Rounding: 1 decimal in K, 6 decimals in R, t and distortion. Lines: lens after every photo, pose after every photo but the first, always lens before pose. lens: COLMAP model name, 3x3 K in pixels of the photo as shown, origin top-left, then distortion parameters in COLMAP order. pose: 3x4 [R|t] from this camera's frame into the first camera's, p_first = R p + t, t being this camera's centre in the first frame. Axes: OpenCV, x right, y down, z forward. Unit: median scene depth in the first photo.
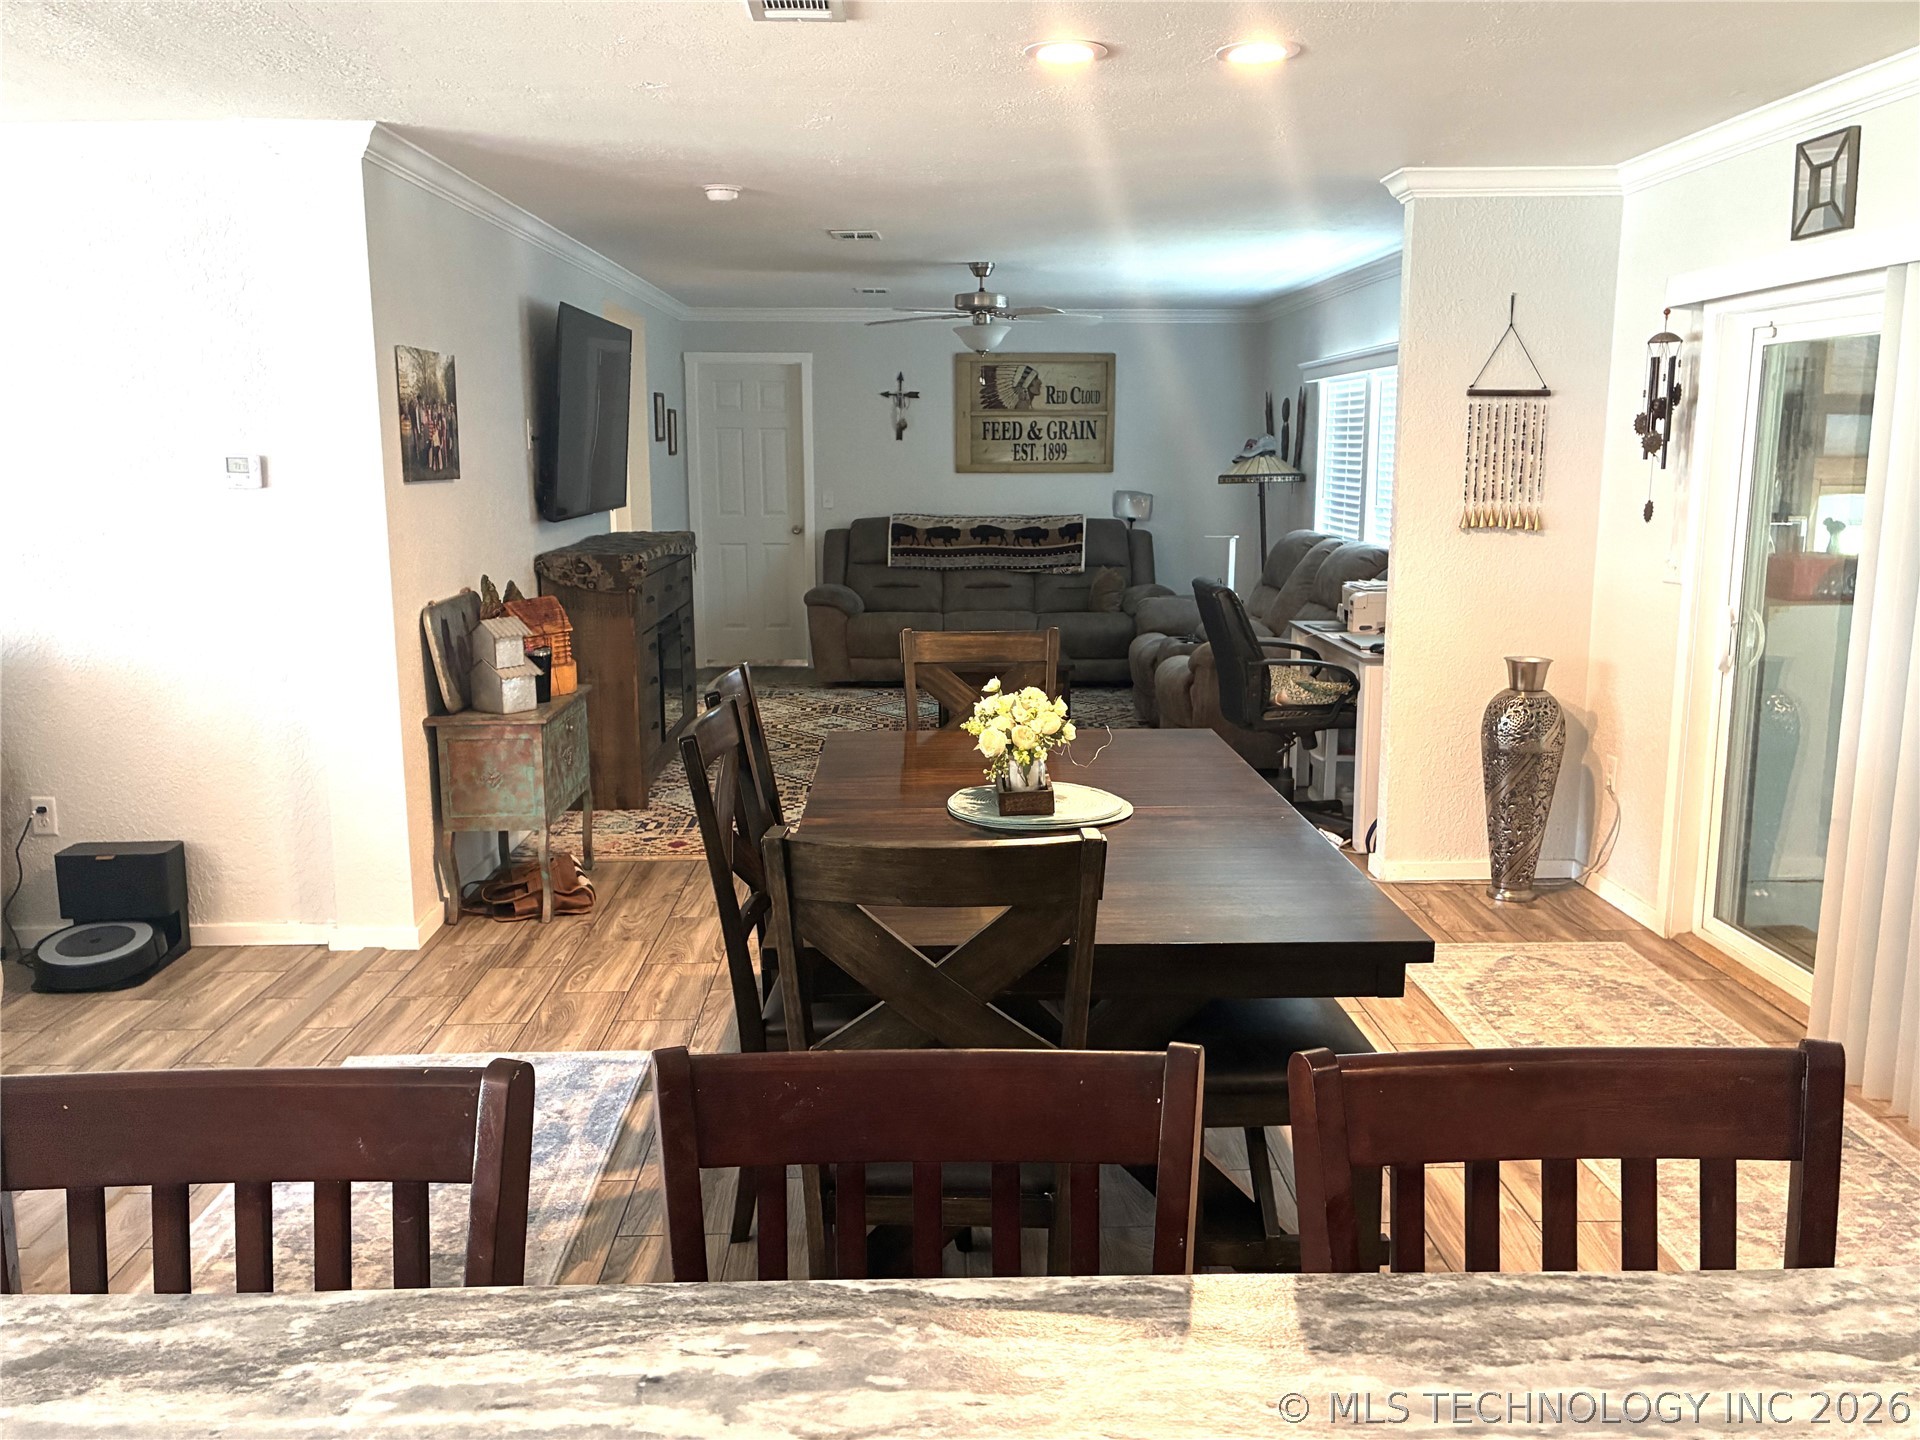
lens RADIAL K [[1497.6, 0, 960.0], [0, 1497.6, 720.0], [0, 0, 1]] dist [0.112037, -0.148628]
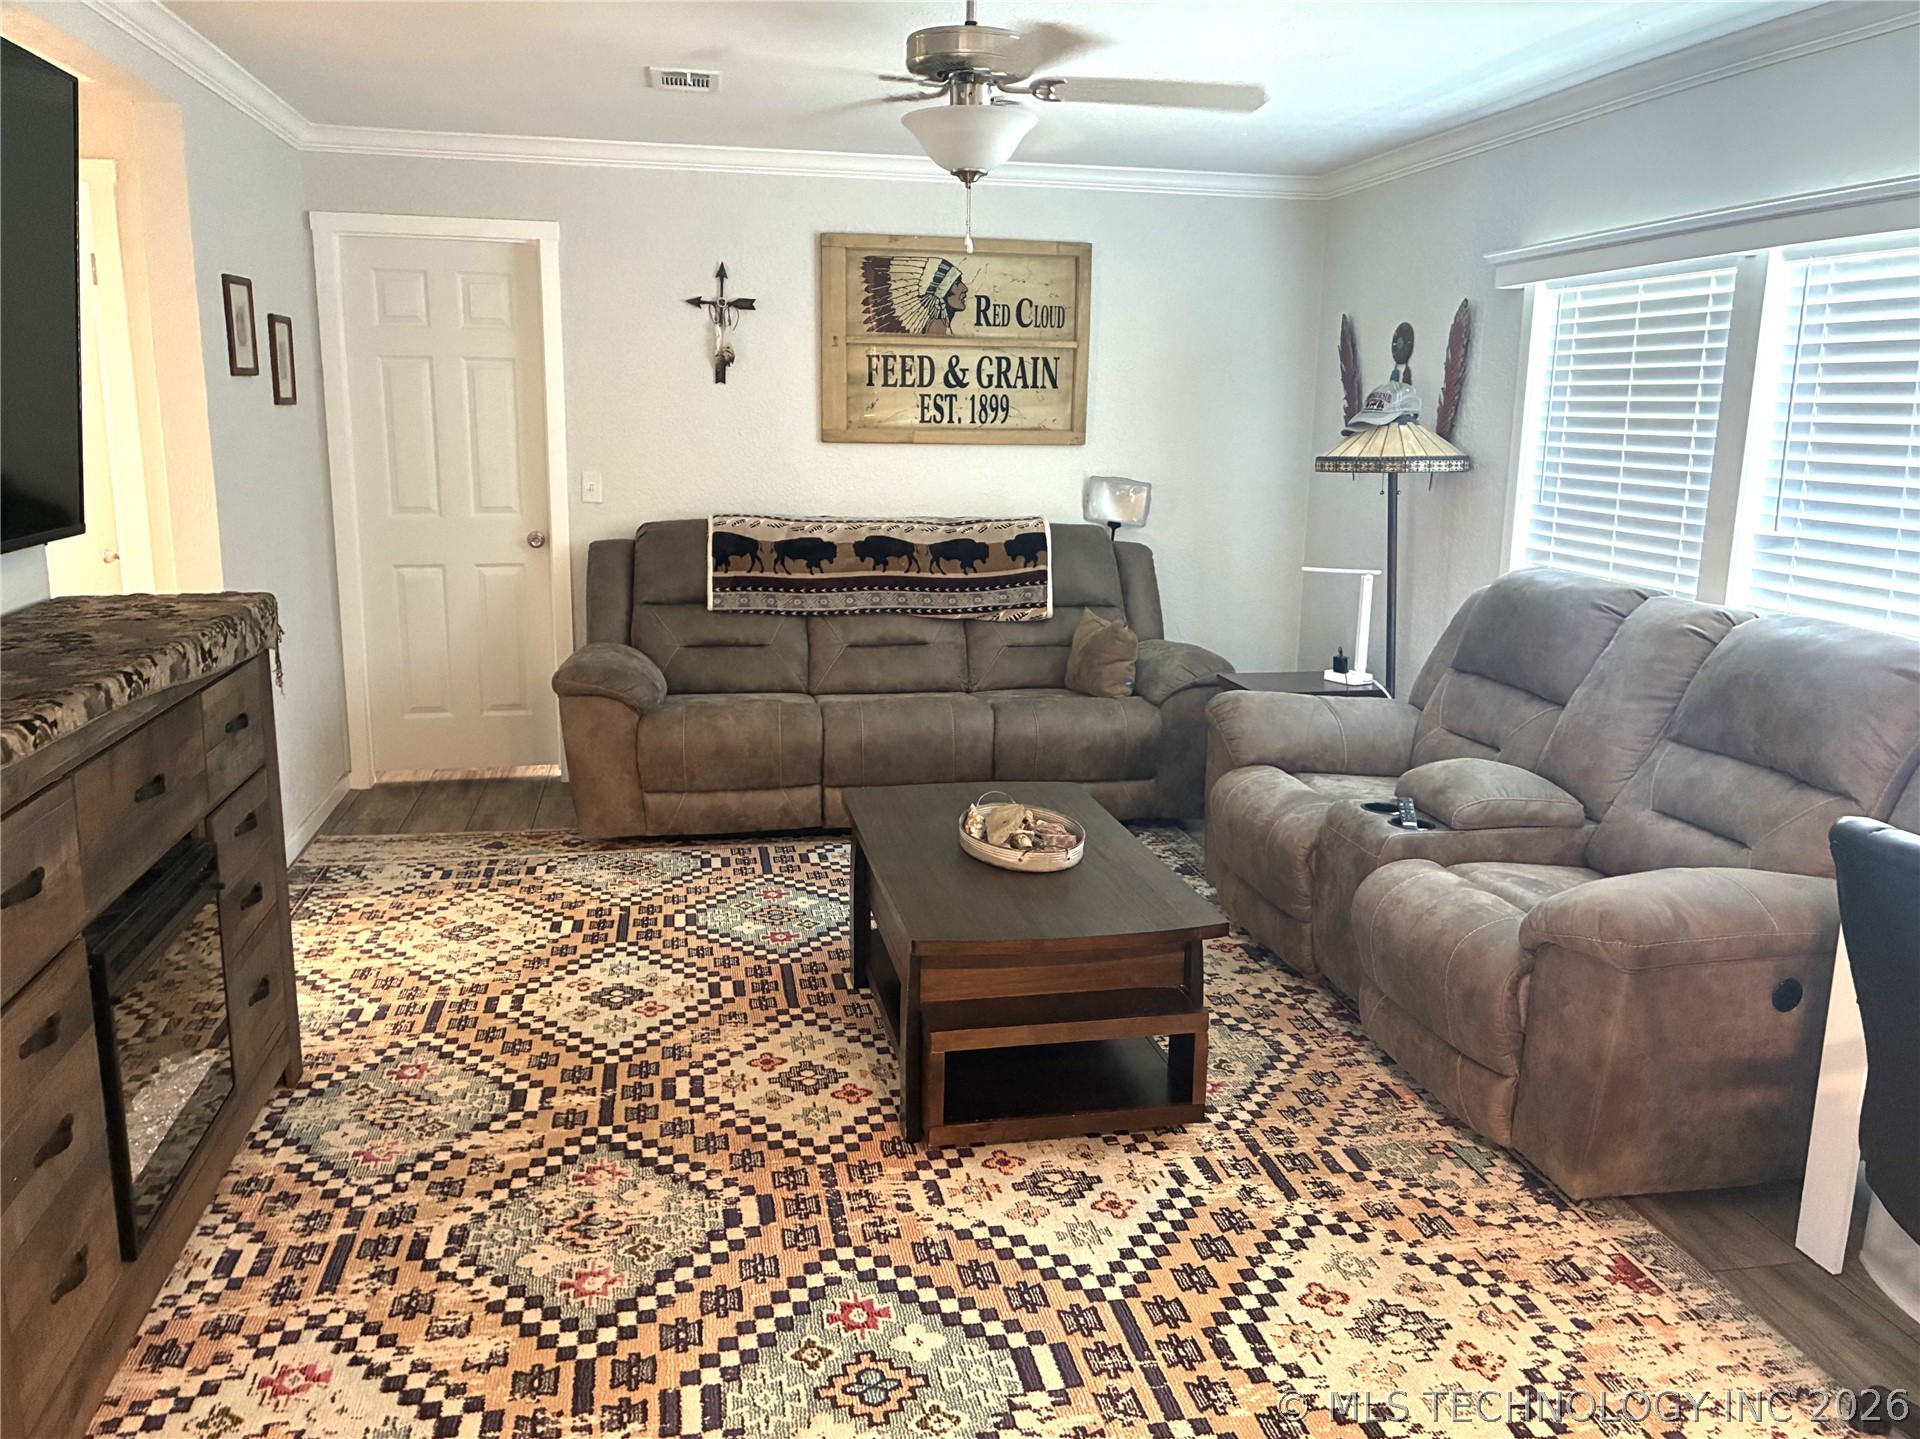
lens RADIAL K [[1448.4, 0, 960.0], [0, 1448.4, 719.5], [0, 0, 1]] dist [0.037941, -0.037805]
pose [[0.986018, -0.019654, 0.165476, -0.044920], [0.014016, 0.999283, 0.035174, -0.078108], [-0.166049, -0.032363, 0.985586, 0.444197]]
